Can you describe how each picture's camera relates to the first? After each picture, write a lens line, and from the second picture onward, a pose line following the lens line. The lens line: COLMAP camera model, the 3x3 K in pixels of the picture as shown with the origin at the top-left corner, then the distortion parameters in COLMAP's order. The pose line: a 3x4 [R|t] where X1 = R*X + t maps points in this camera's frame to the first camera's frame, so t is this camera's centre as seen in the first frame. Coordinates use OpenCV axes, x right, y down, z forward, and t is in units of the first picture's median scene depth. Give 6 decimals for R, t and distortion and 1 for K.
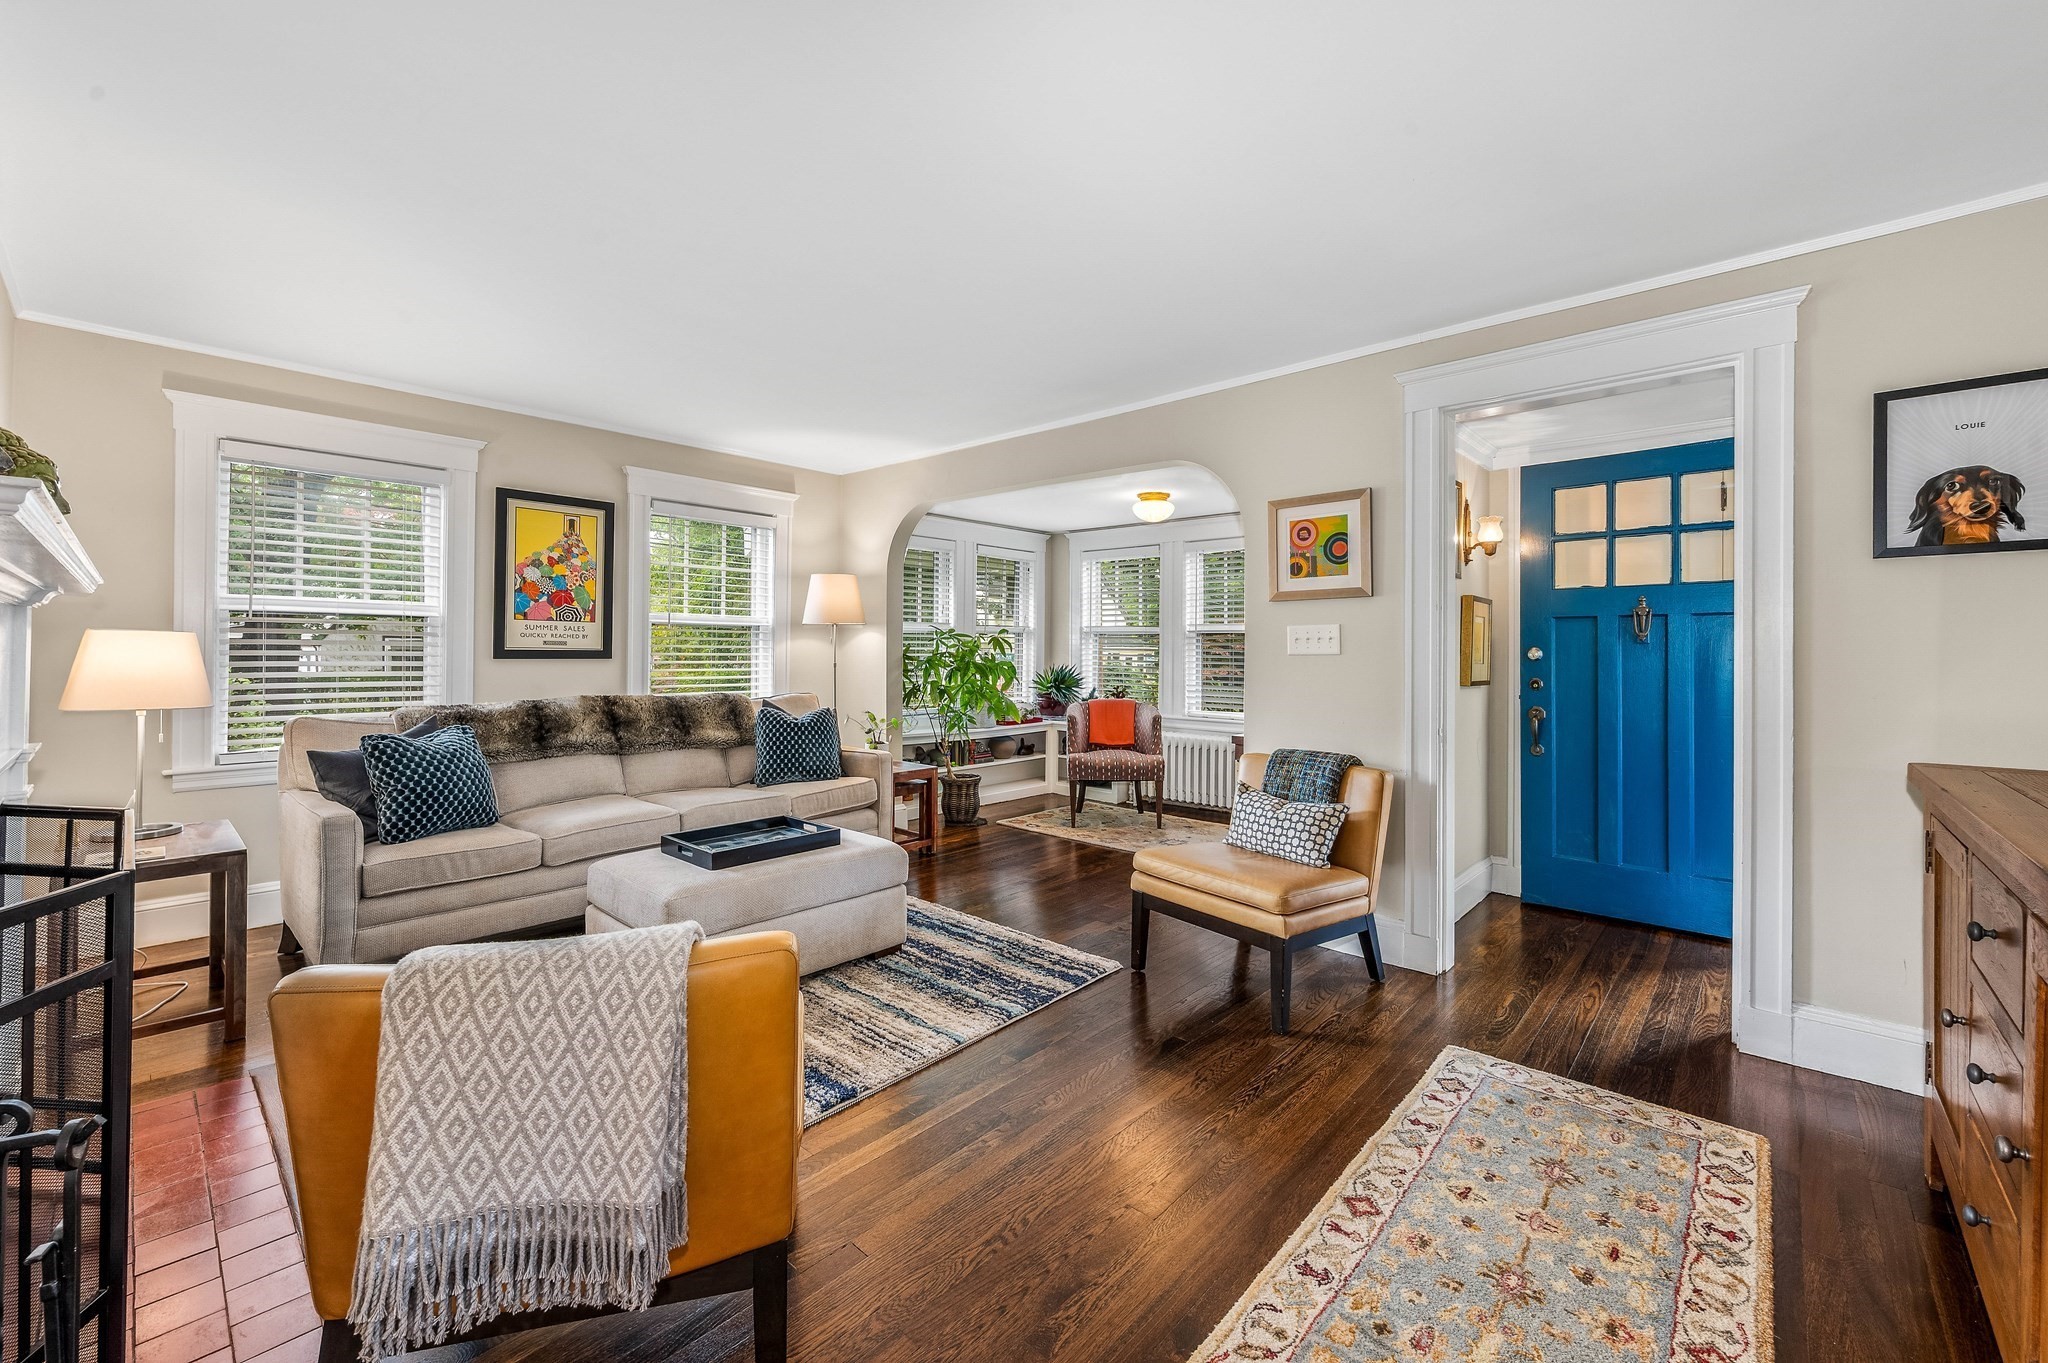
lens RADIAL K [[818.0, 0, 1019.2], [0, 818.0, 644.7], [0, 0, 1]] dist [-0.003039, 0.000176]
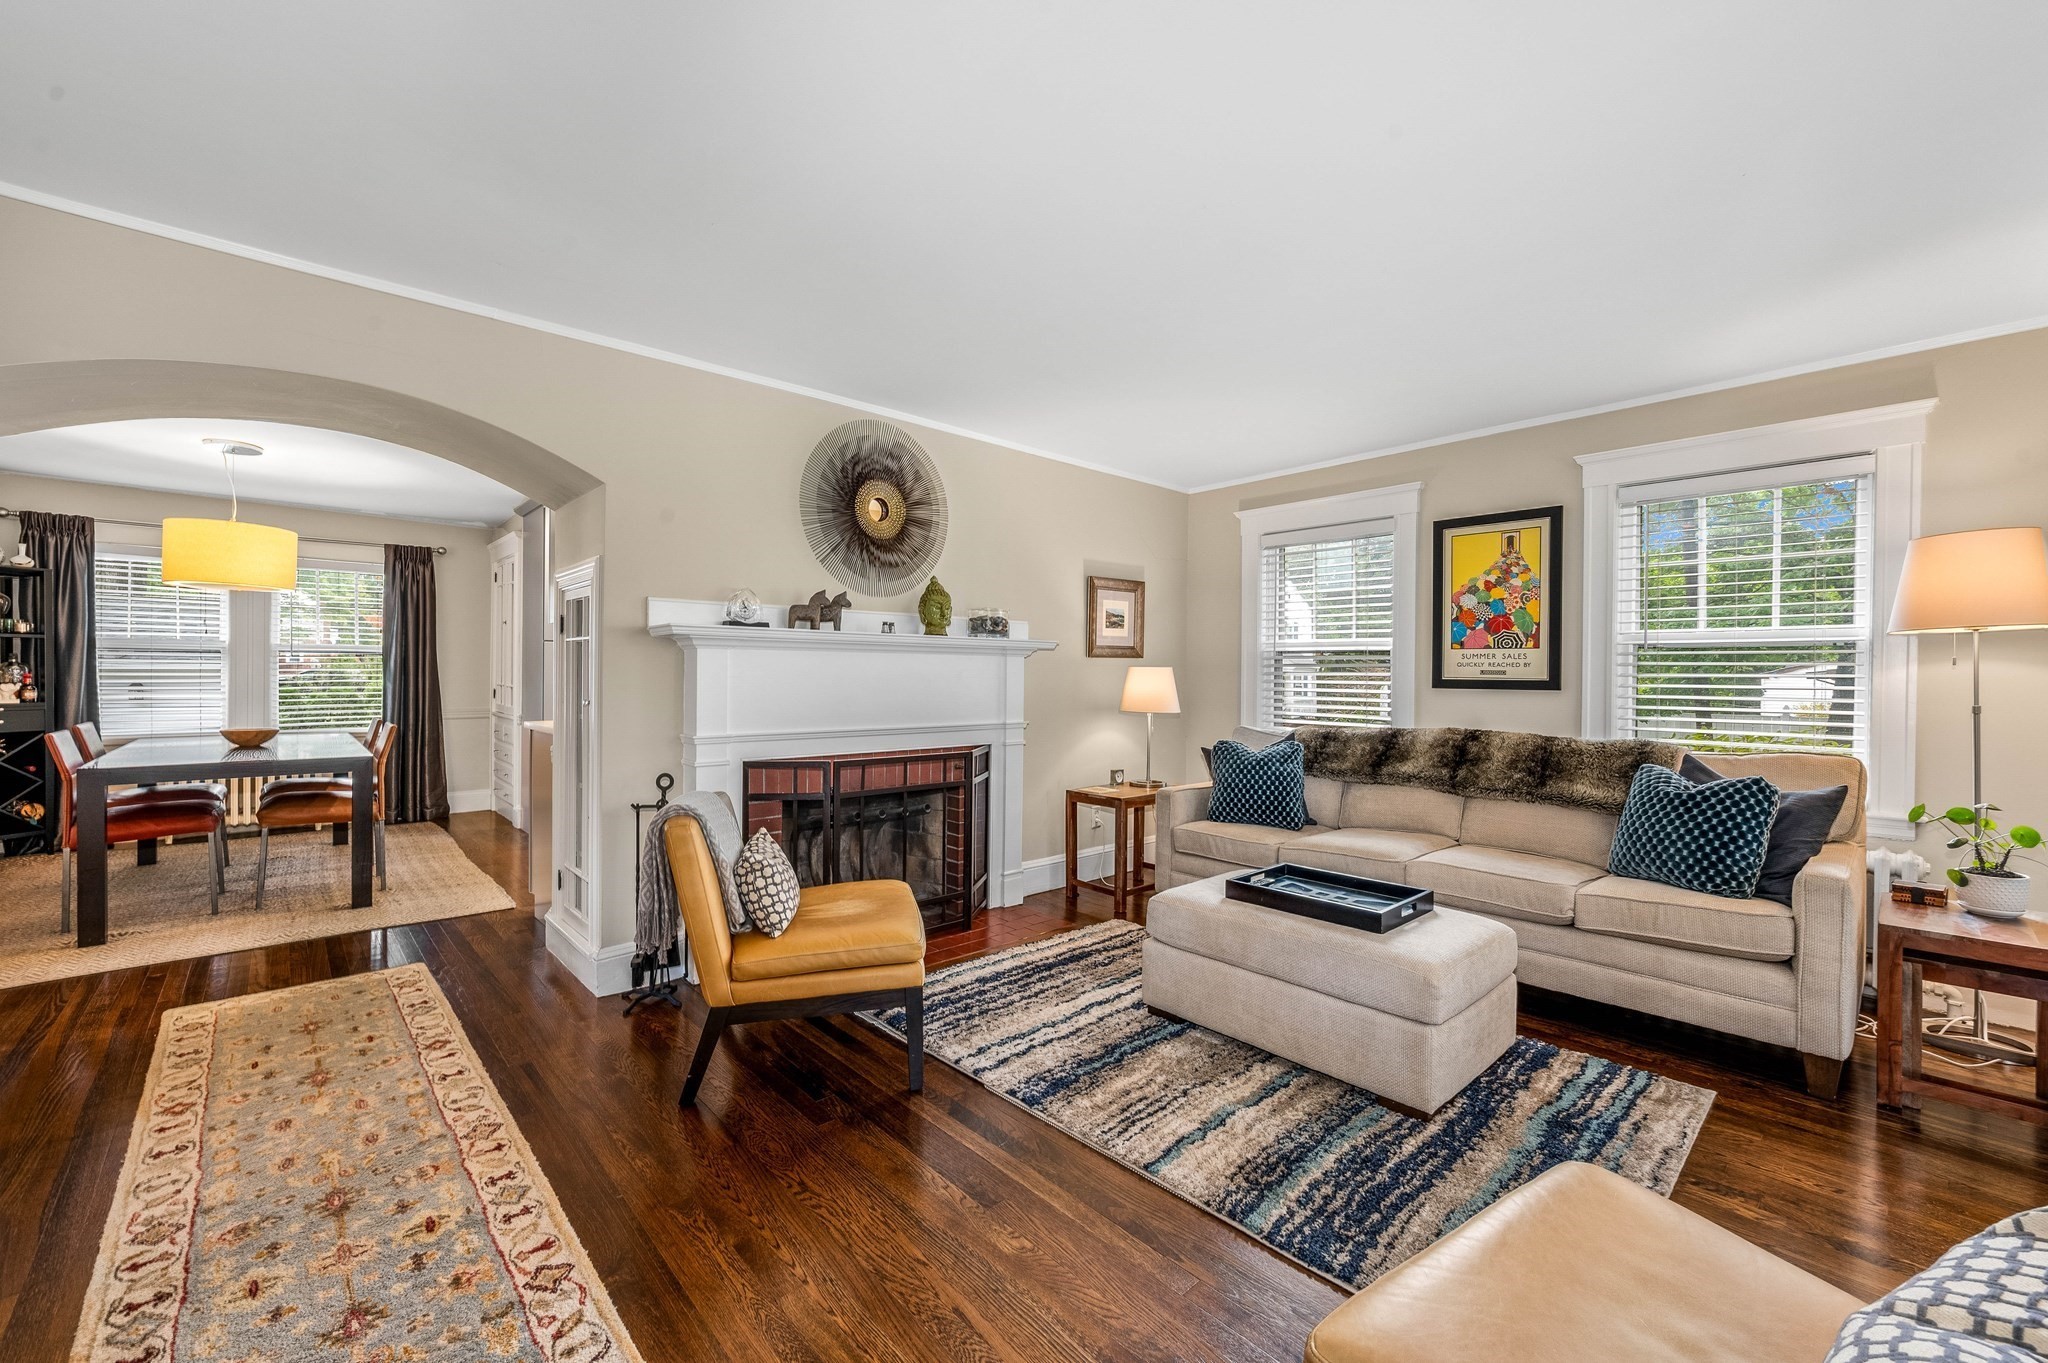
lens RADIAL K [[818.0, 0, 1004.1], [0, 818.0, 678.2], [0, 0, 1]] dist [-0.003039, 0.000176]
pose [[-0.097795, -0.004721, -0.995195, 0.479937], [-0.000136, 0.999989, -0.004731, 0.010581], [0.995207, -0.000327, -0.097795, 0.618341]]
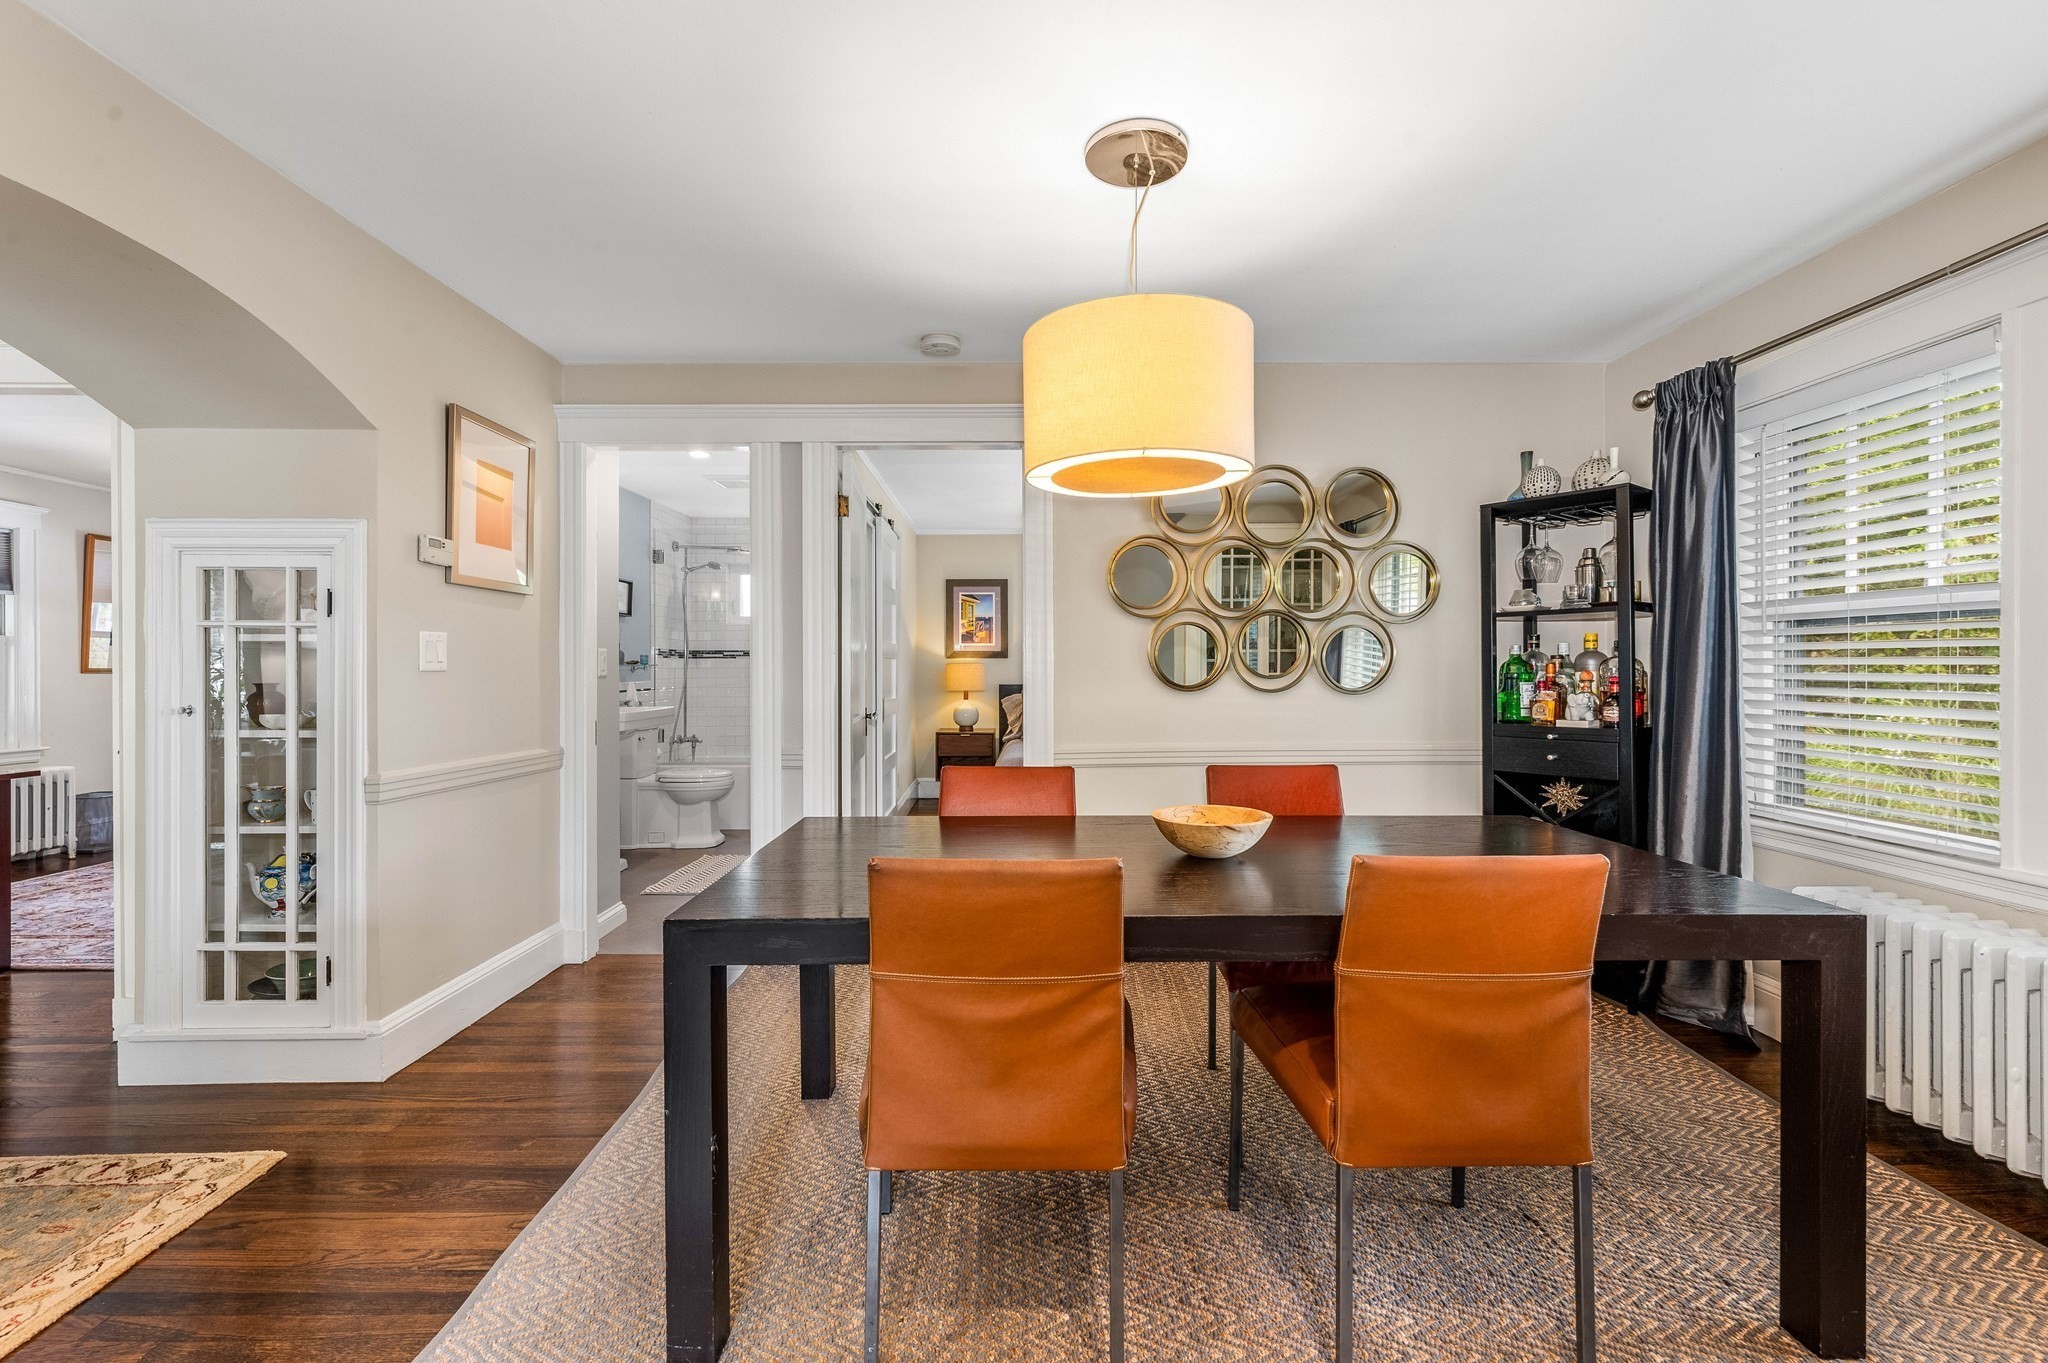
lens RADIAL K [[862.1, 0, 1009.6], [0, 862.1, 669.3], [0, 0, 1]] dist [-0.000249, -0.000283]
pose [[-0.685671, -0.009045, 0.727856, -0.895750], [-0.009594, 0.999948, 0.003388, -0.006951], [-0.727849, -0.004660, -0.685722, -0.165915]]
